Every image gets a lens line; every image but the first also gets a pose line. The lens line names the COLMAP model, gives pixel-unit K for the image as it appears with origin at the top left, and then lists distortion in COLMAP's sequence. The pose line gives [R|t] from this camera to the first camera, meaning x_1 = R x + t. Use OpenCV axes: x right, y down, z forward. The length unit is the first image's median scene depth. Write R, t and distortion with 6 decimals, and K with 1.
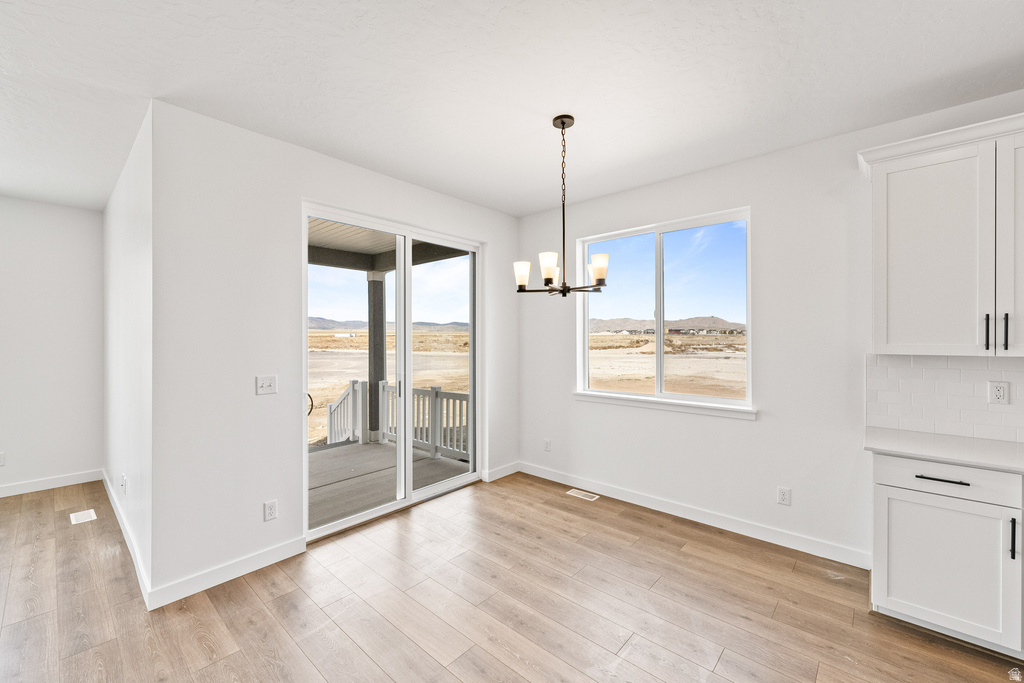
lens RADIAL K [[411.7, 0, 510.2], [0, 411.7, 336.9], [0, 0, 1]] dist [0.001808, 0.000205]
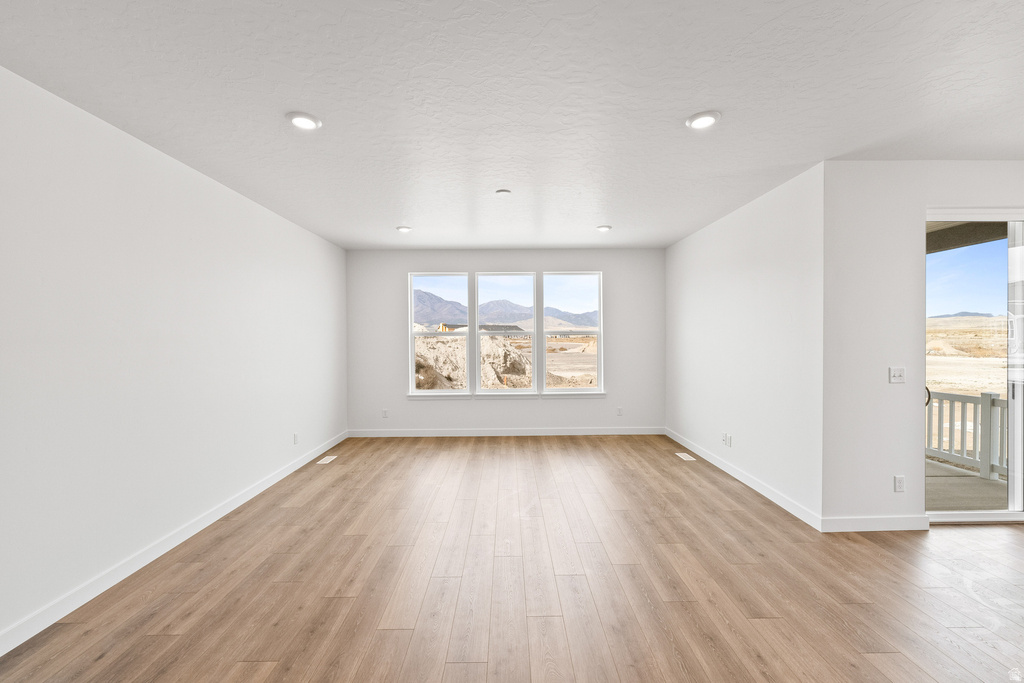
lens RADIAL K [[411.7, 0, 514.7], [0, 411.7, 340.7], [0, 0, 1]] dist [0.001808, 0.000205]
pose [[0.682457, 0.001994, -0.730923, -0.475376], [0.005015, 0.999960, 0.007411, 0.005656], [0.730909, -0.008723, 0.682419, -0.577886]]
